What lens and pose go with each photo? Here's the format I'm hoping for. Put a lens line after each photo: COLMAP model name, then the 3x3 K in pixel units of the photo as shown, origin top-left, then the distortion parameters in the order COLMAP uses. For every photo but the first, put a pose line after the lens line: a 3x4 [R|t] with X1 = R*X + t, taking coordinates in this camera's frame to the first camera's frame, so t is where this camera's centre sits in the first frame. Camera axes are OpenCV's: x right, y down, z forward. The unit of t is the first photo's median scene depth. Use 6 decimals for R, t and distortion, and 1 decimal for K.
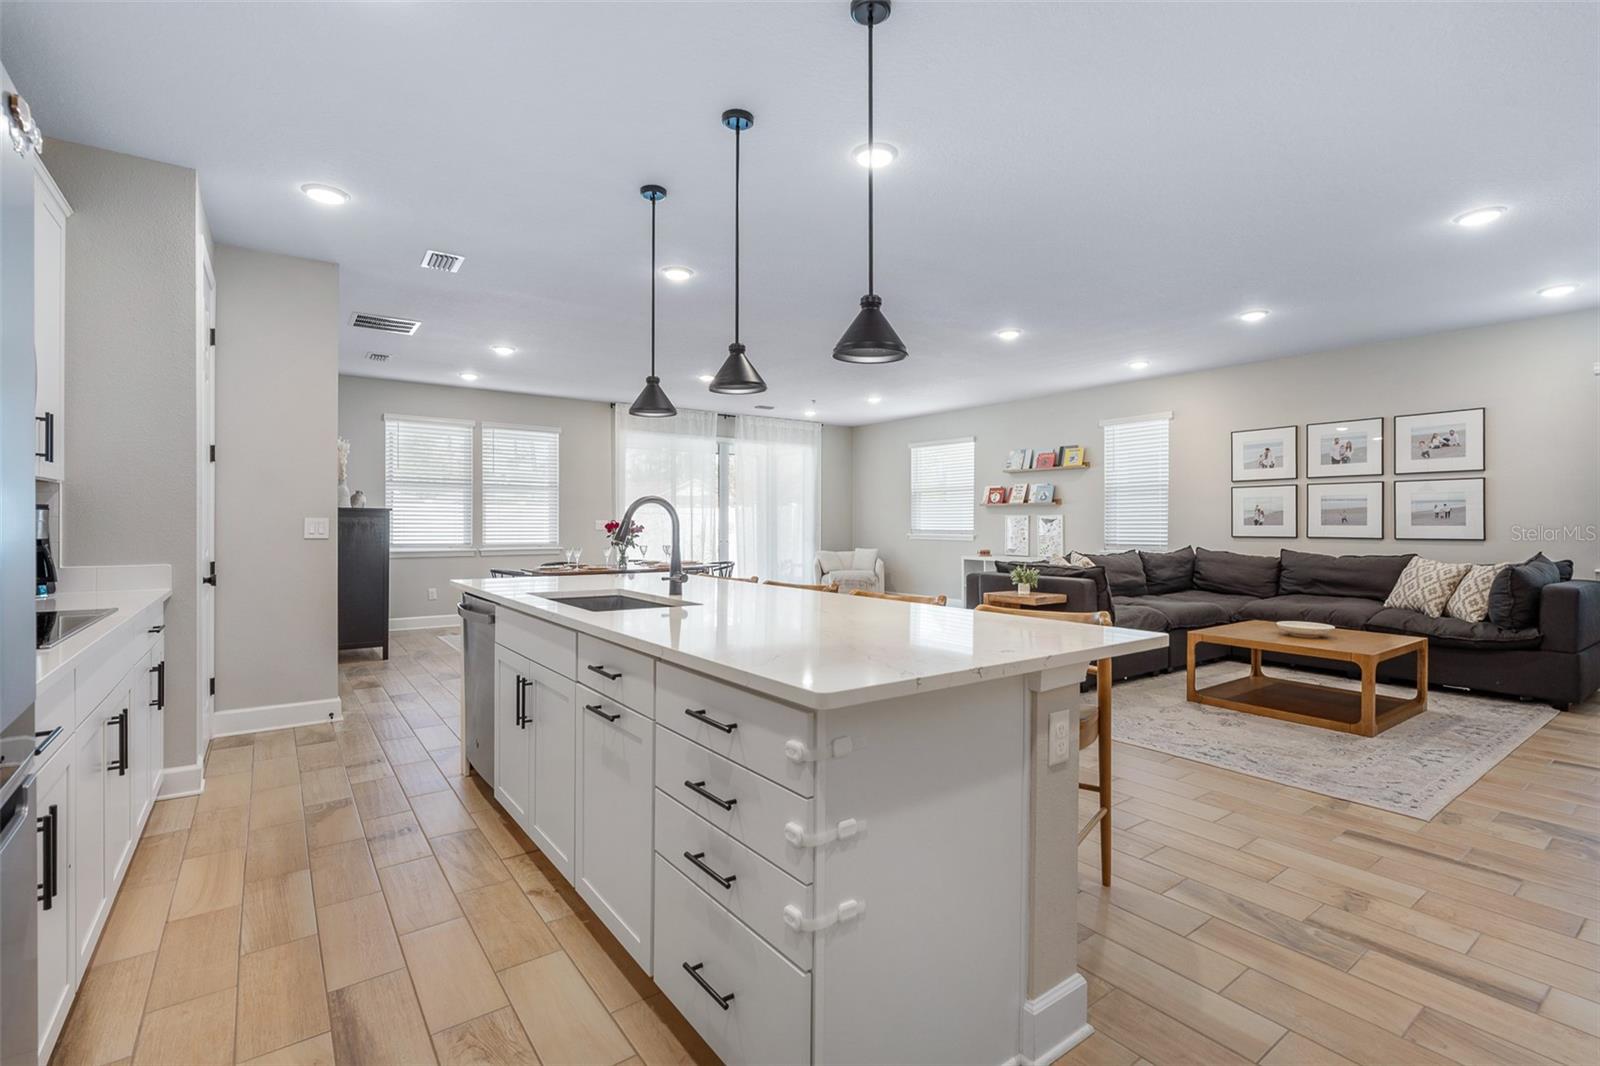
lens RADIAL K [[730.6, 0, 807.9], [0, 730.6, 523.2], [0, 0, 1]] dist [0.001426, 0.001485]
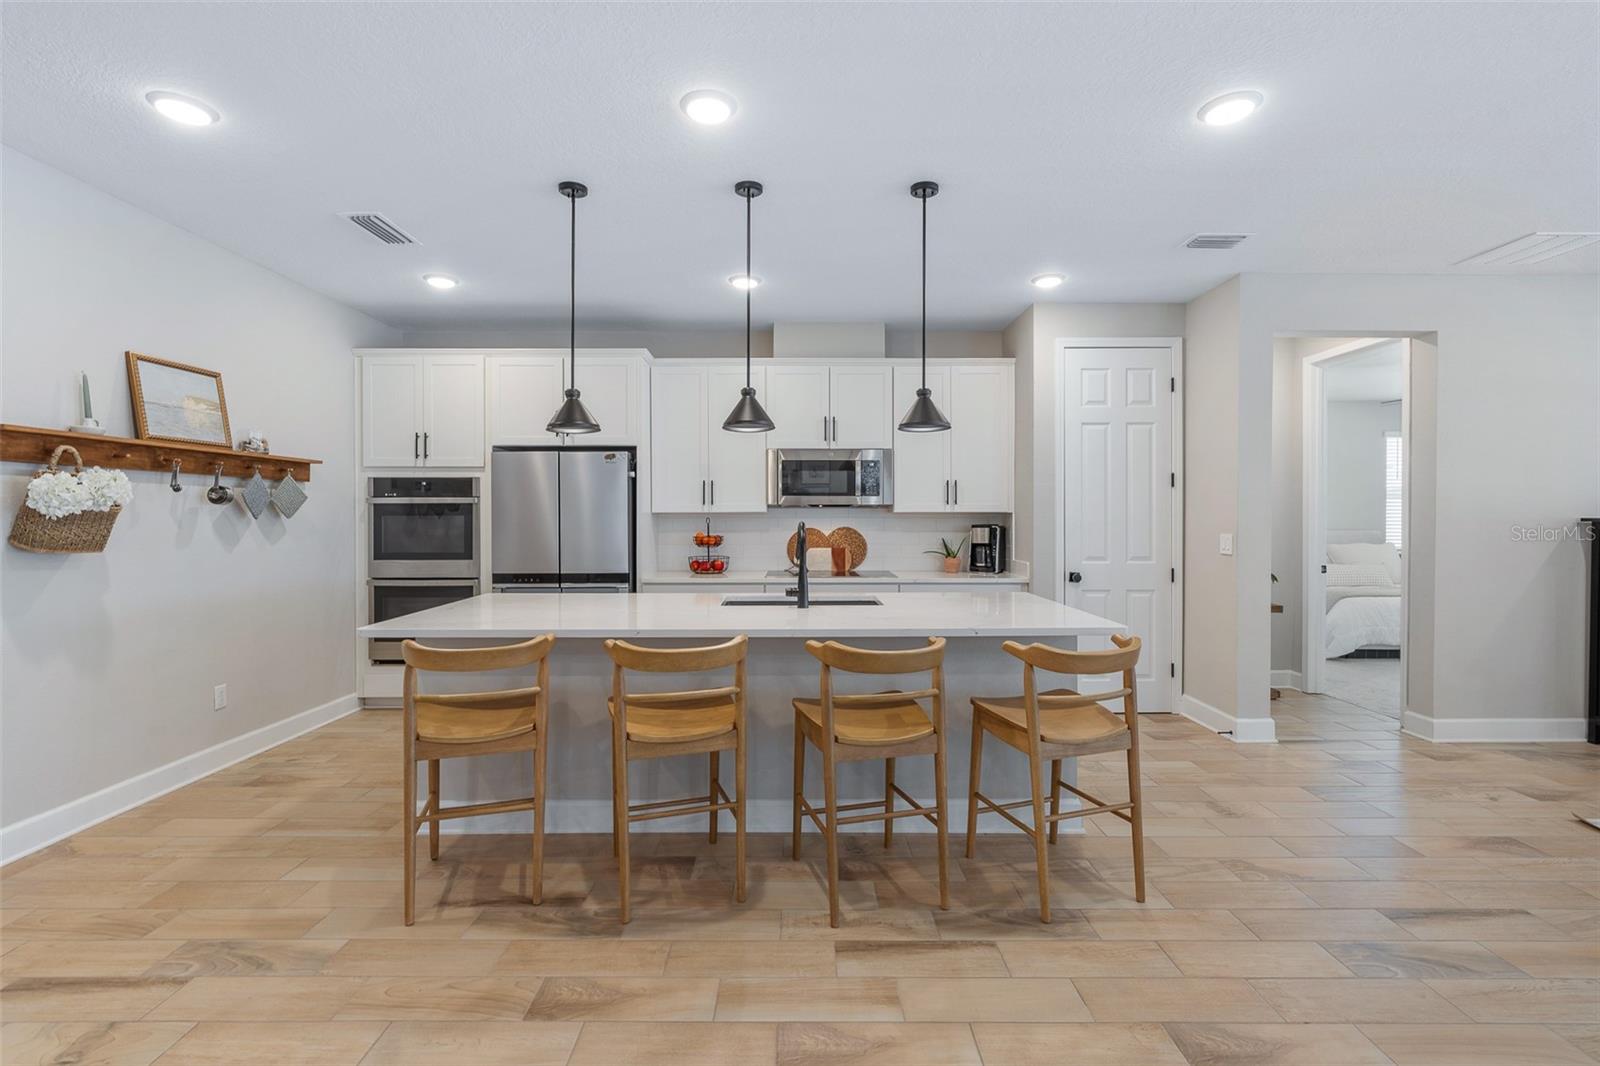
lens RADIAL K [[721.9, 0, 797.5], [0, 721.9, 520.8], [0, 0, 1]] dist [-0.004450, 0.000999]
pose [[-0.597625, 0.002319, -0.801772, 0.319973], [-0.002761, 0.999984, 0.004950, -0.018604], [0.801771, 0.005172, -0.597609, 0.732556]]
